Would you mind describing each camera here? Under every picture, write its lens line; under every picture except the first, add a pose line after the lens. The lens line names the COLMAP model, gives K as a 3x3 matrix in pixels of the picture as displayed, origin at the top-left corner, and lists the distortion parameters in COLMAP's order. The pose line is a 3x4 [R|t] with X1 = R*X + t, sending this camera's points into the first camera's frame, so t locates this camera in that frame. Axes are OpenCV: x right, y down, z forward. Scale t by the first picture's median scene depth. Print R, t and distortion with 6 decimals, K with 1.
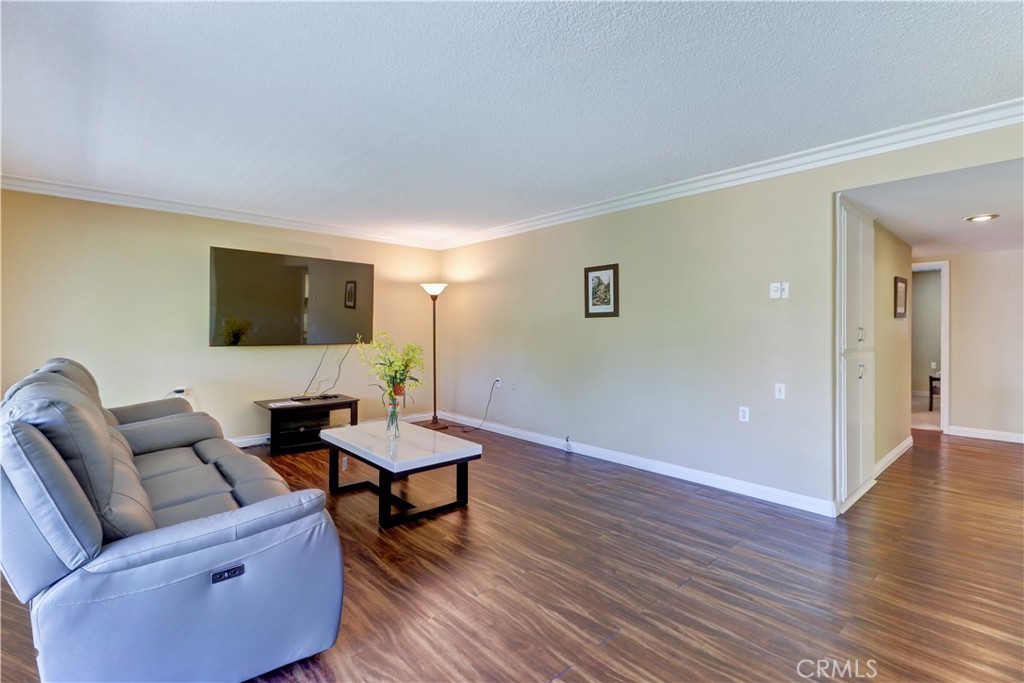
lens RADIAL K [[472.2, 0, 519.7], [0, 472.2, 333.4], [0, 0, 1]] dist [0.020380, -0.013216]
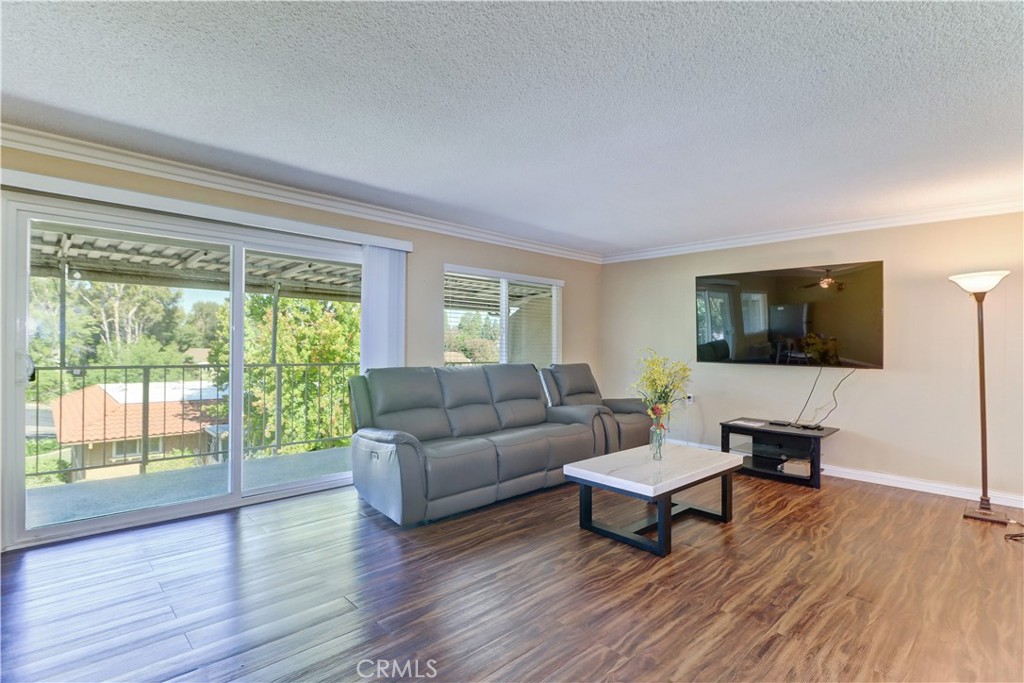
lens RADIAL K [[510.3, 0, 527.8], [0, 510.3, 344.0], [0, 0, 1]] dist [0.000513, 0.000116]
pose [[0.049253, -0.001389, -0.998785, 0.476286], [-0.017972, 0.999836, -0.002277, -0.004828], [0.998625, 0.018062, 0.049220, 0.439589]]
